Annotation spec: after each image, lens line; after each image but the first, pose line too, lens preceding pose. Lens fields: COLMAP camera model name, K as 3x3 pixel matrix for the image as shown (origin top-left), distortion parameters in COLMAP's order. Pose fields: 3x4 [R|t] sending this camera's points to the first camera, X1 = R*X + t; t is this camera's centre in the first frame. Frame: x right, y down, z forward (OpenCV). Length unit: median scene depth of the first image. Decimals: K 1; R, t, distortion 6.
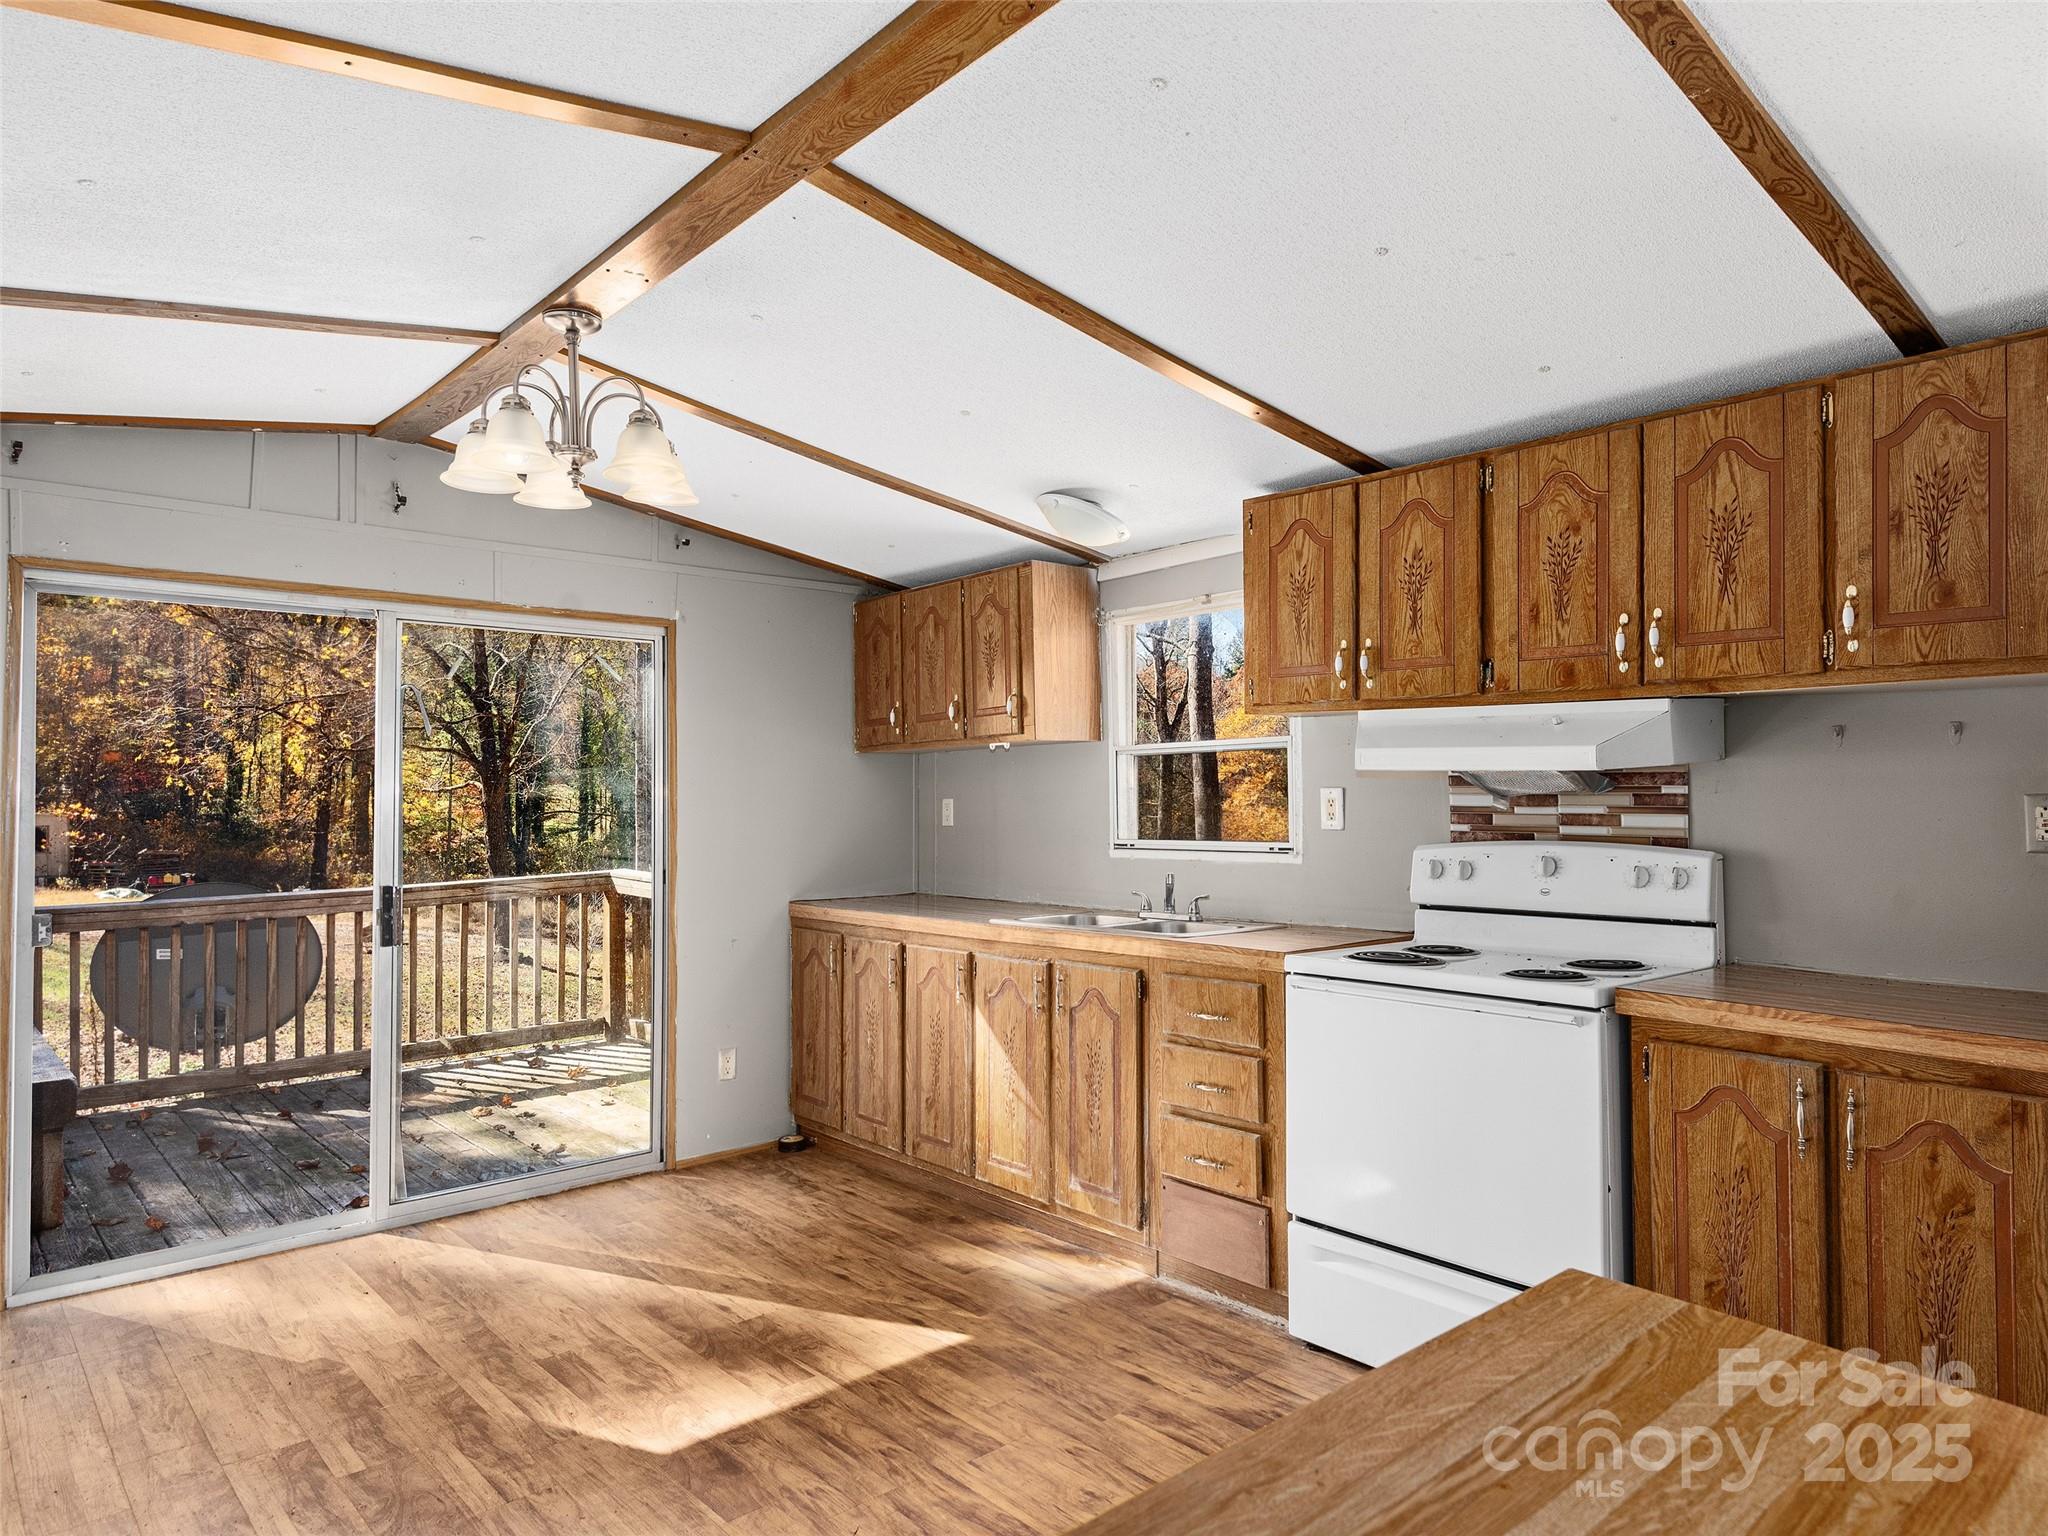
lens RADIAL K [[1272.1, 0, 1058.2], [0, 1272.1, 763.4], [0, 0, 1]] dist [0.038924, -0.033090]
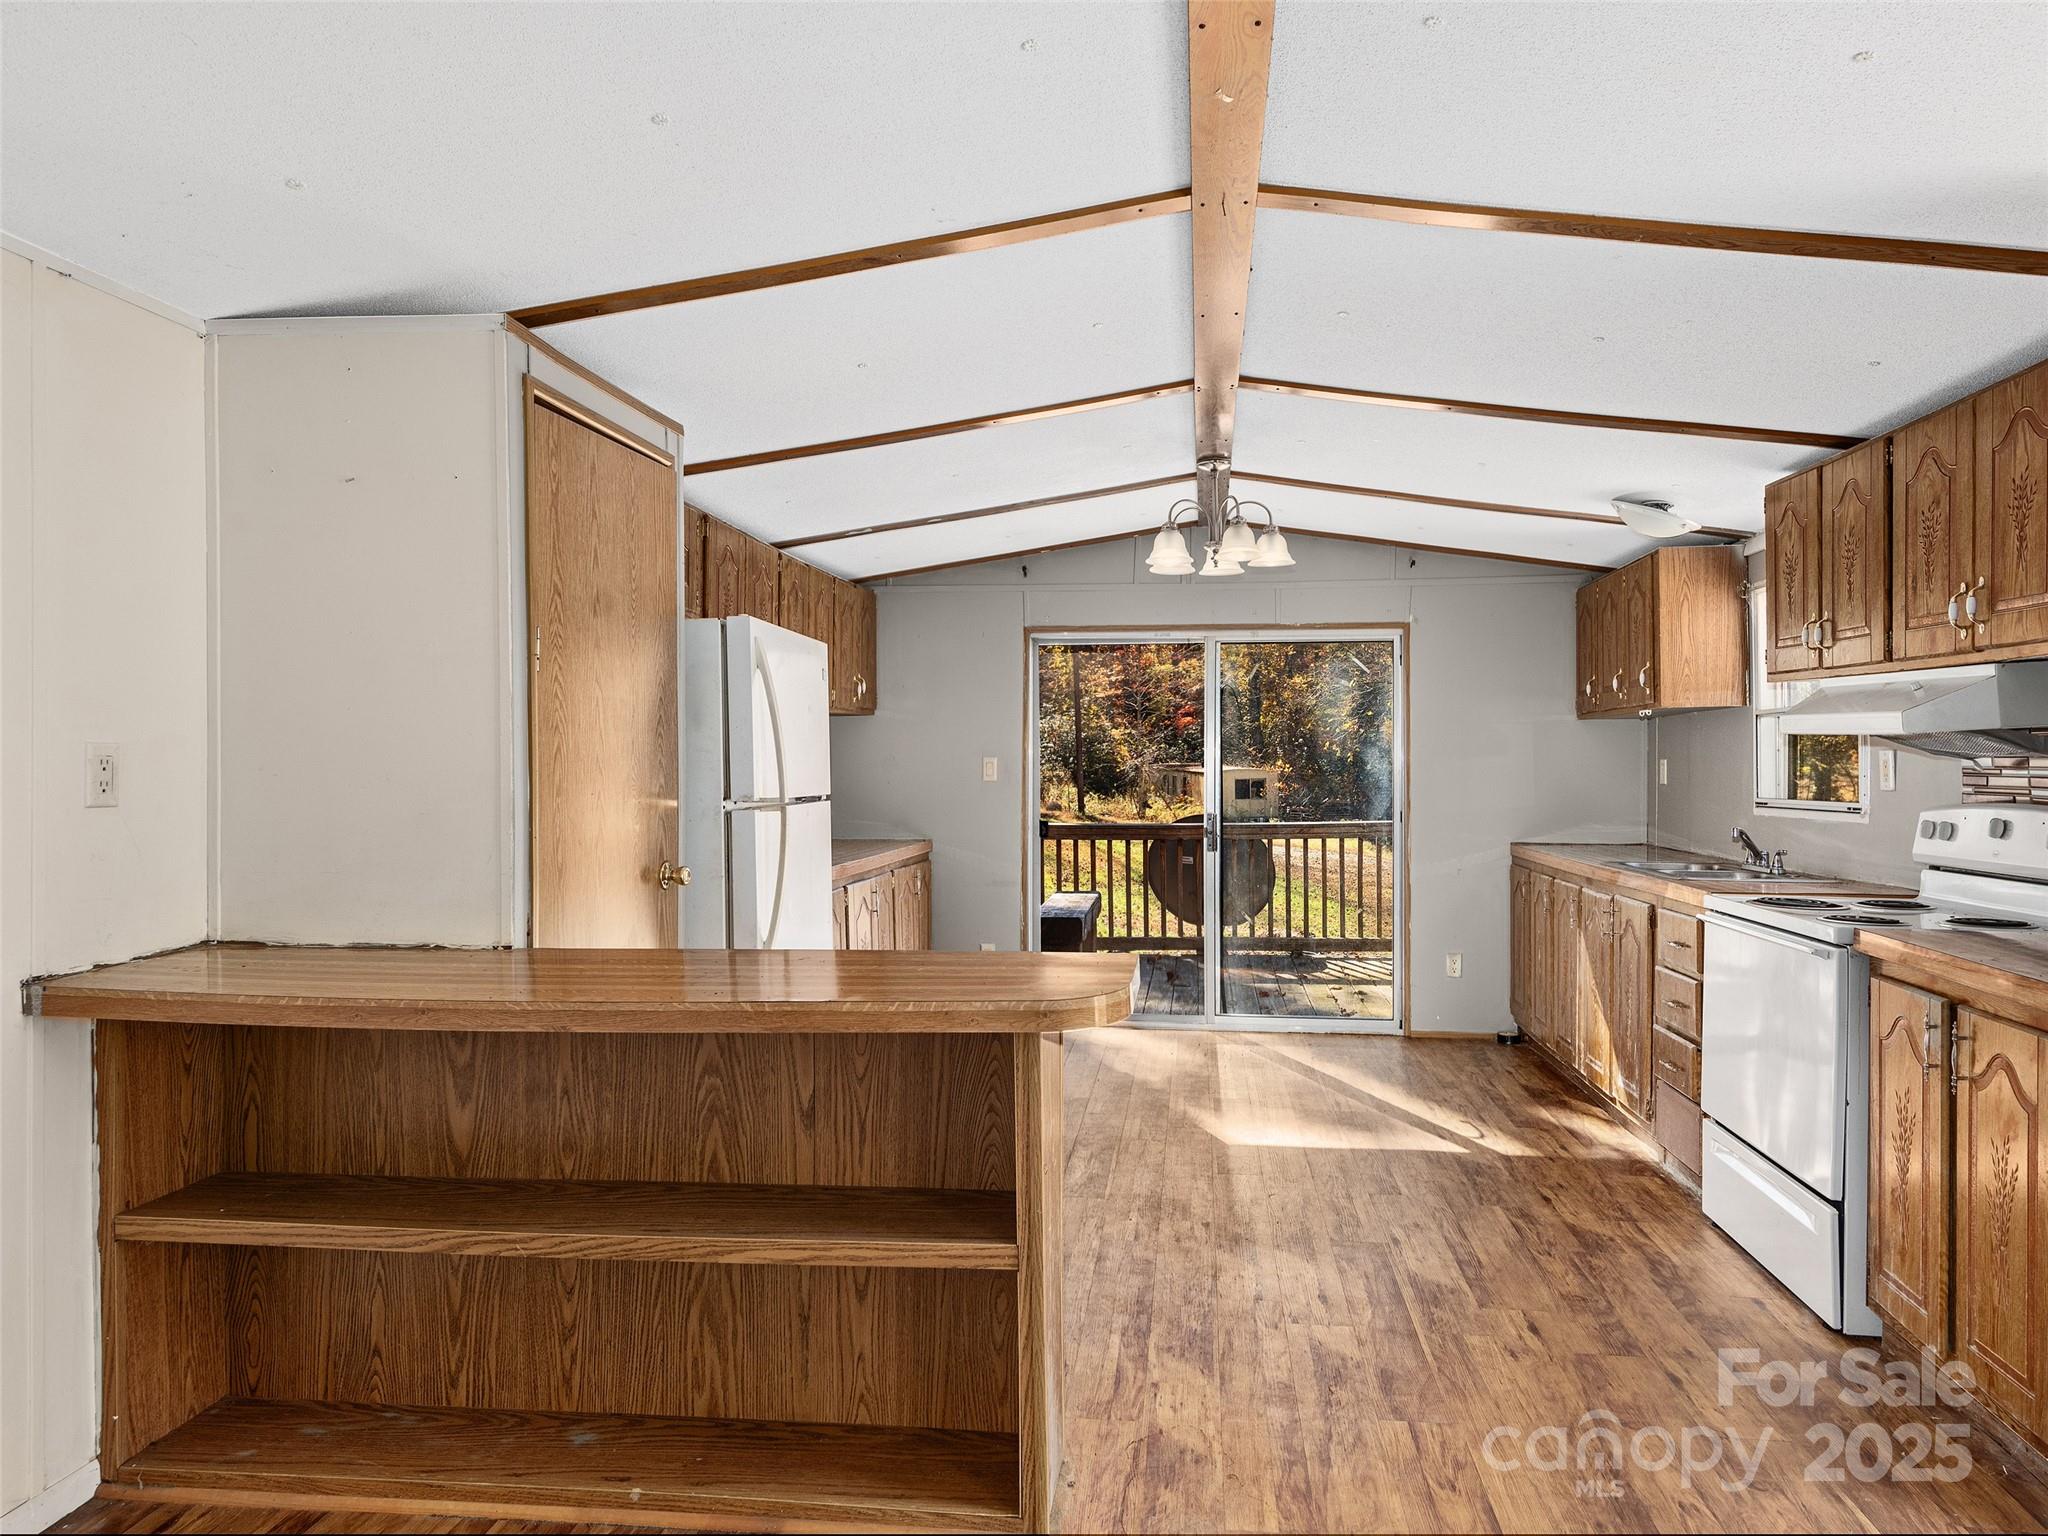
lens RADIAL K [[1272.1, 0, 1058.2], [0, 1272.1, 763.4], [0, 0, 1]] dist [0.038924, -0.033090]
pose [[0.665899, 0.006180, -0.746016, 0.585962], [0.017381, 0.999566, 0.023795, -0.006551], [0.745840, -0.028812, 0.665502, -0.196188]]
